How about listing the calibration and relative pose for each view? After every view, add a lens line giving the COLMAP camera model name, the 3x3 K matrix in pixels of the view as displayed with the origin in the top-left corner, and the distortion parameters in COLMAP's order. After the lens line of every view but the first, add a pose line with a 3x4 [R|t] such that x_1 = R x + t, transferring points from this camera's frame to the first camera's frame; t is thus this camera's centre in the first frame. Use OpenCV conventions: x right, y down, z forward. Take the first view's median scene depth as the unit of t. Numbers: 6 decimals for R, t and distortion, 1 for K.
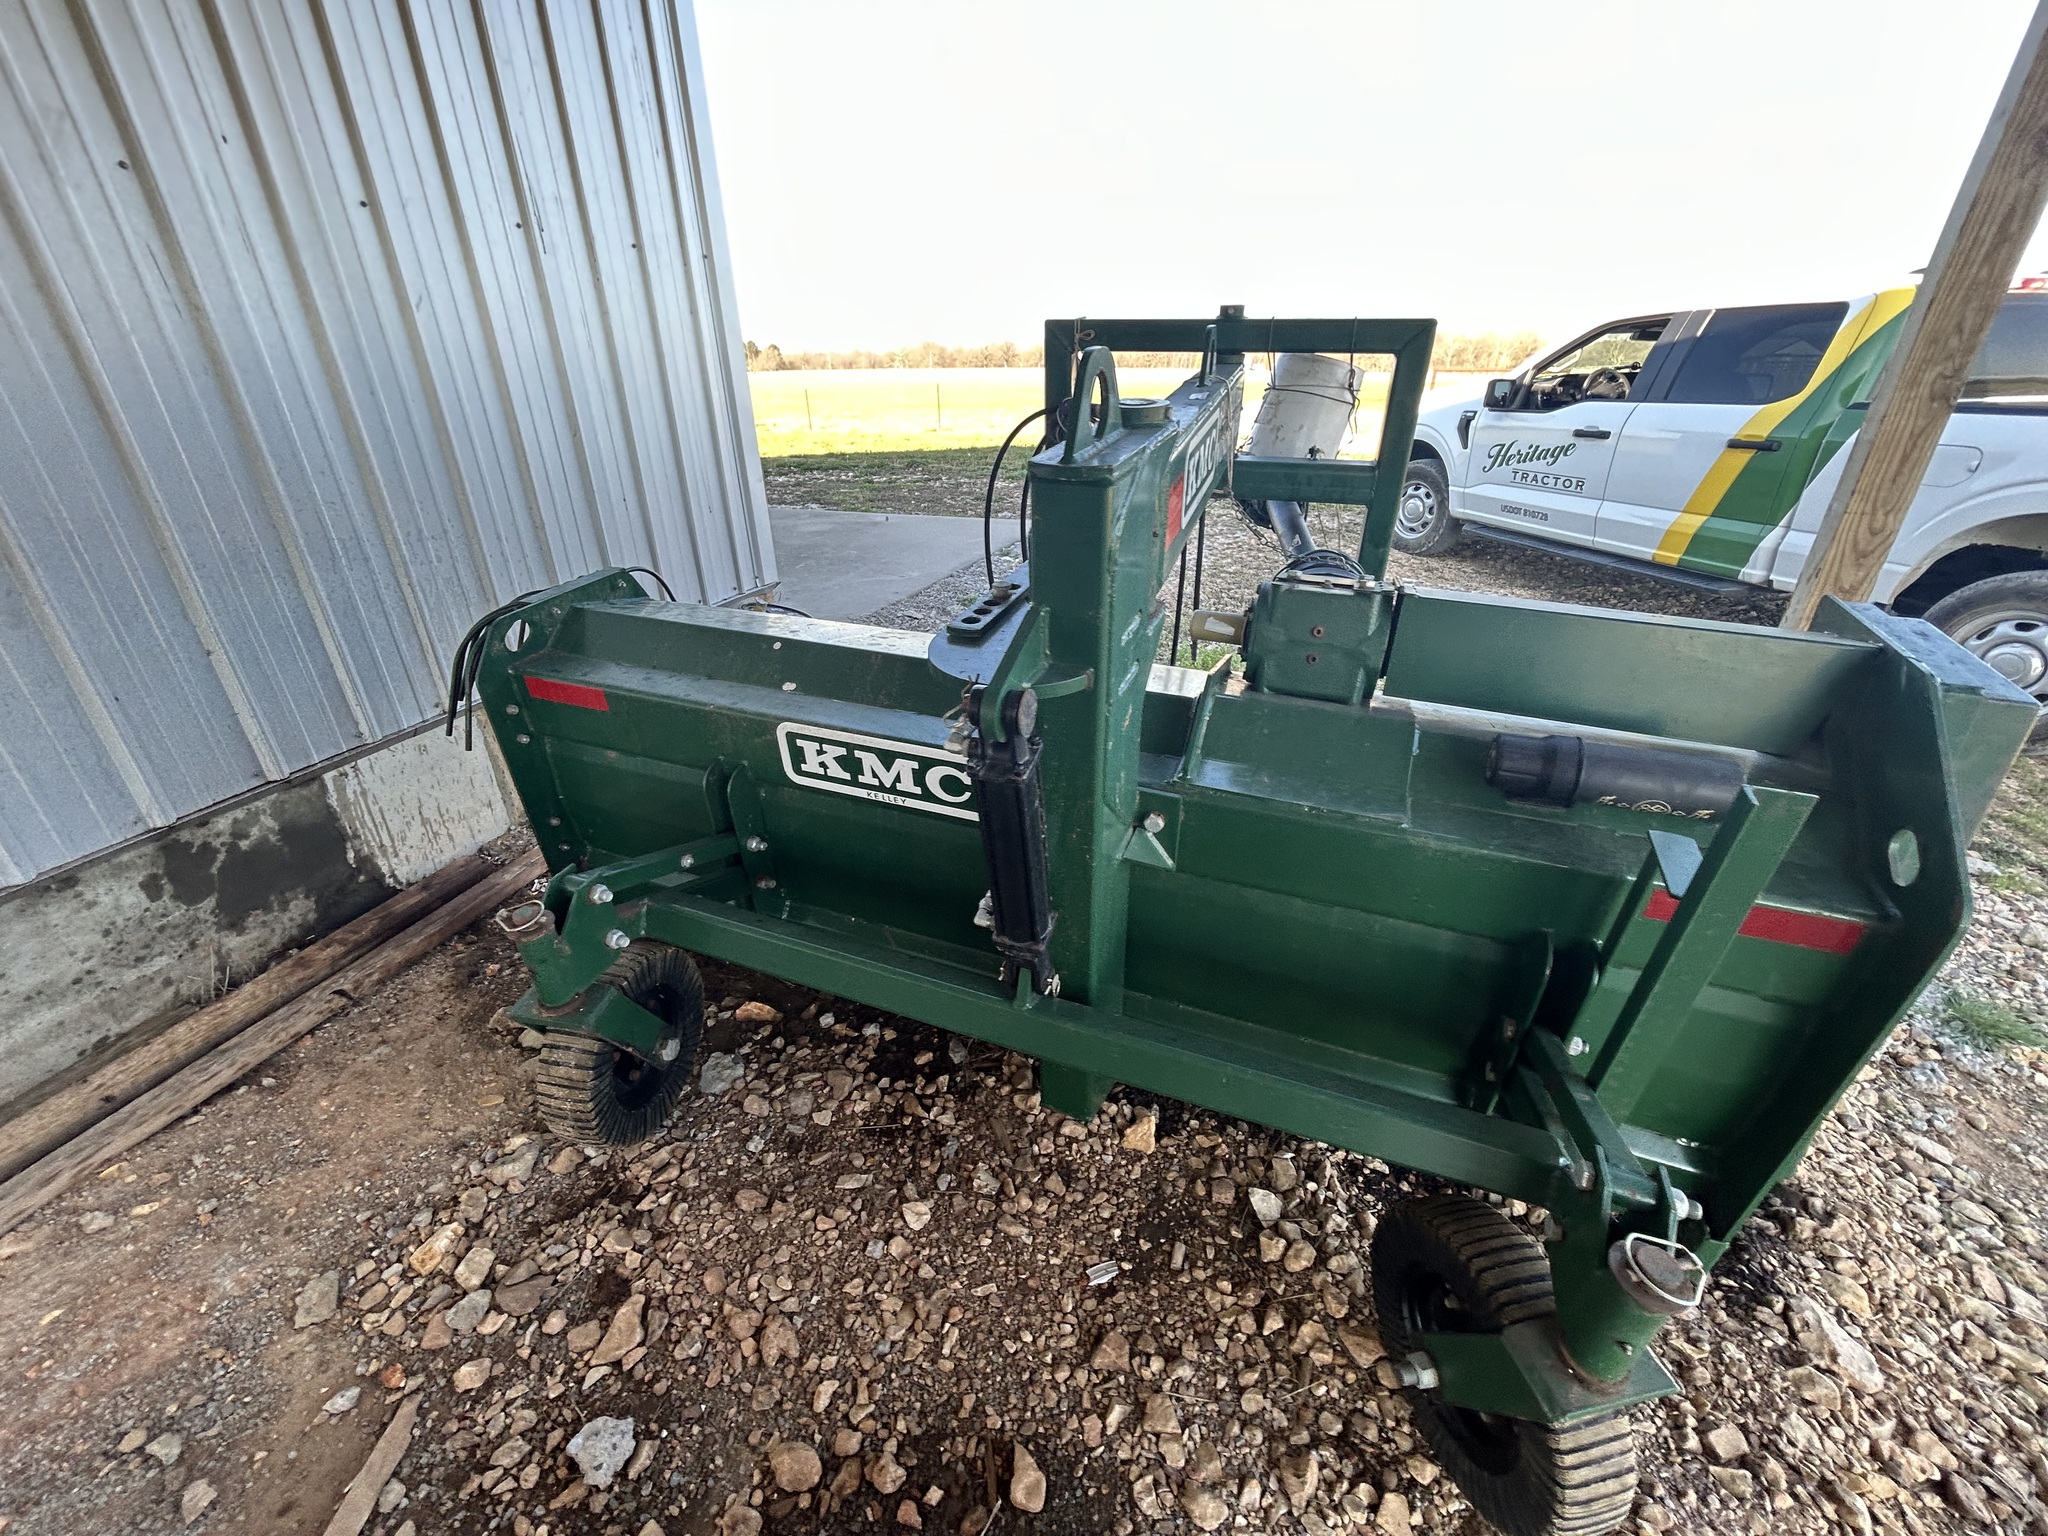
lens RADIAL K [[830.5, 0, 1022.7], [0, 830.5, 767.3], [0, 0, 1]] dist [-0.003403, 0.001055]
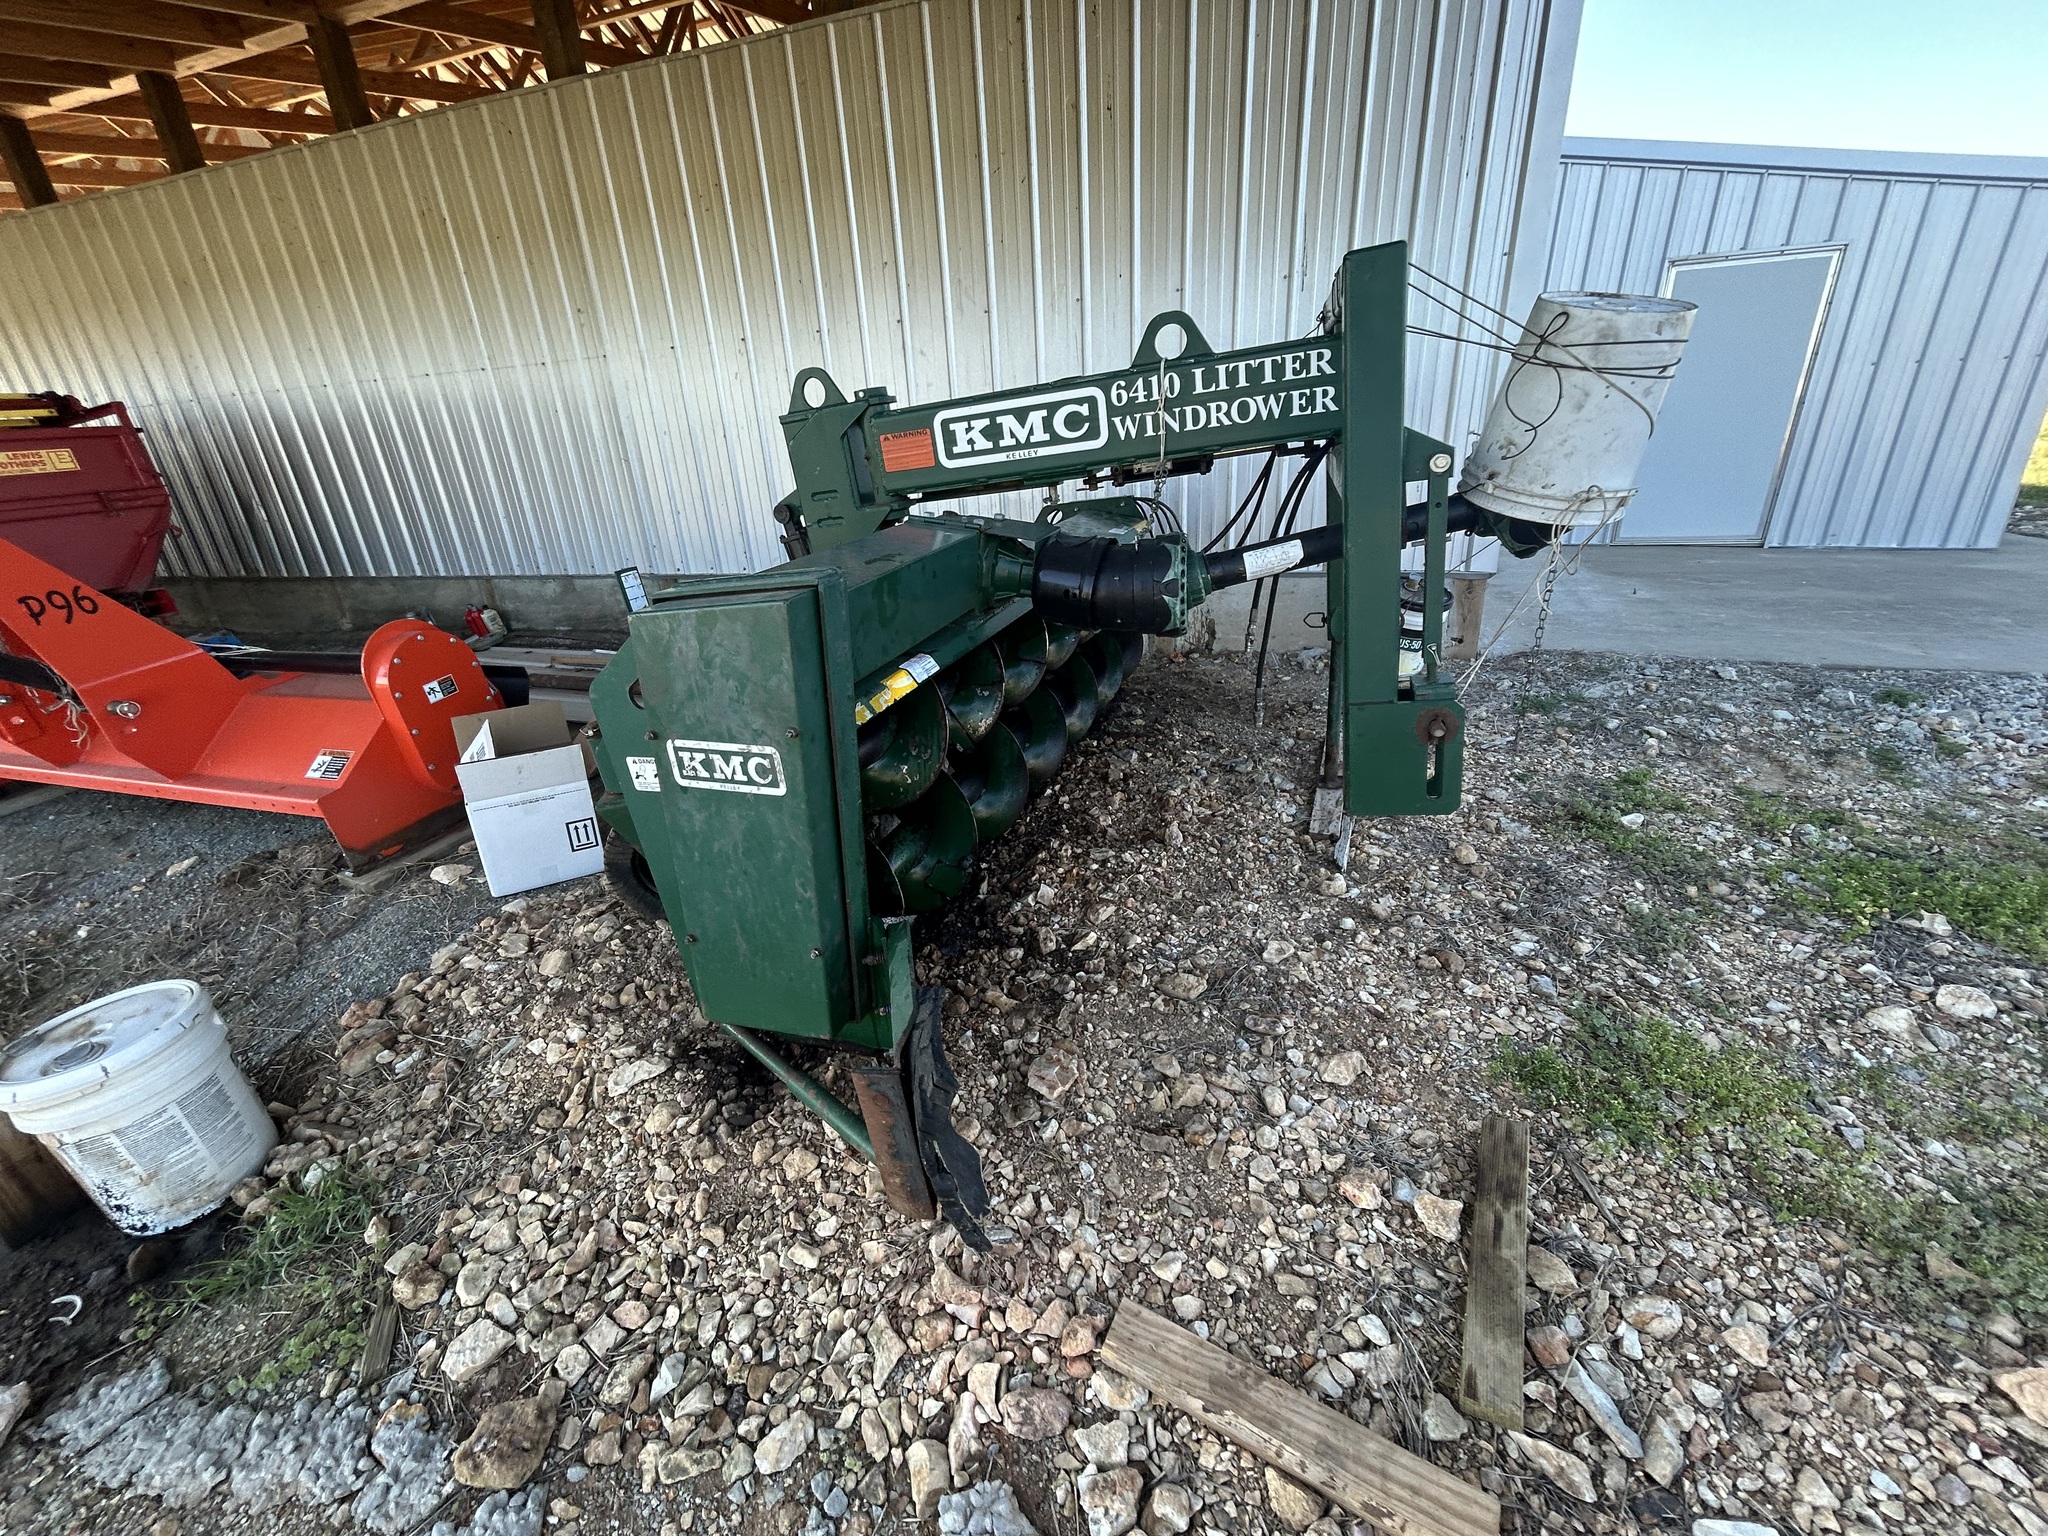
lens RADIAL K [[830.5, 0, 1022.7], [0, 830.5, 767.3], [0, 0, 1]] dist [-0.003403, 0.001055]
pose [[0.013167, 0.388316, -0.921432, 1.403994], [-0.390126, 0.850475, 0.352837, -0.314036], [0.920667, 0.354829, 0.162690, 0.811943]]
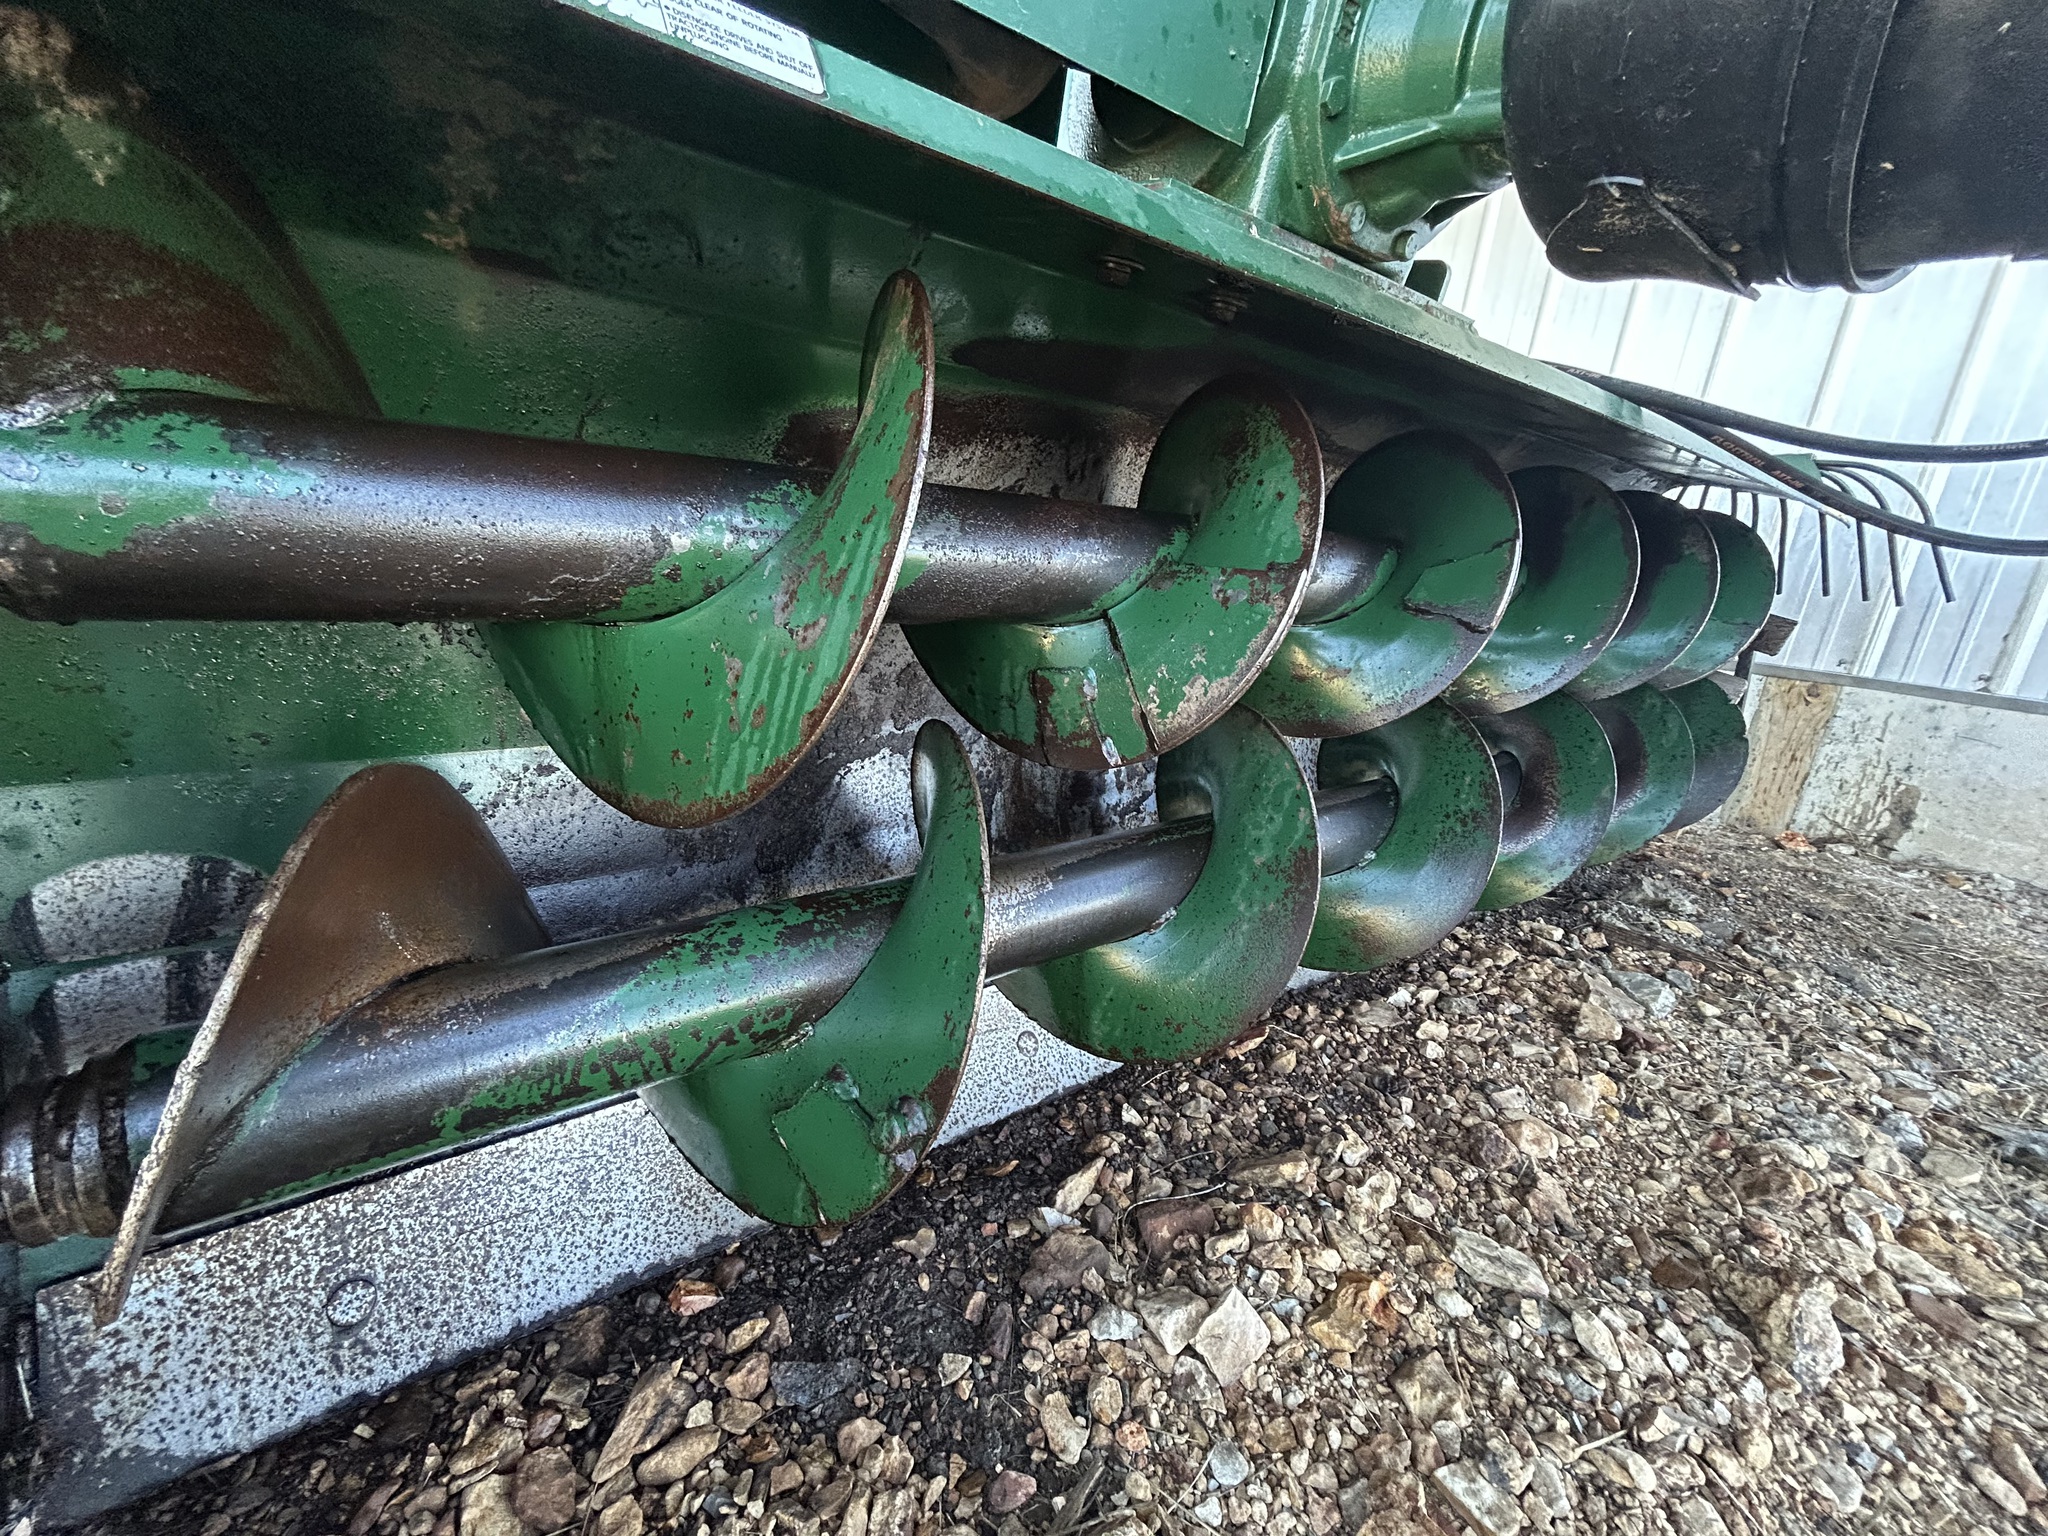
lens RADIAL K [[822.9, 0, 1024.0], [0, 822.9, 768.0], [0, 0, 1]] dist [0.005390, 0.000418]
pose [[-0.517462, 0.181445, -0.836248, 0.645718], [-0.458516, 0.766331, 0.450000, -0.035920], [0.722493, 0.616291, -0.313352, 1.005411]]
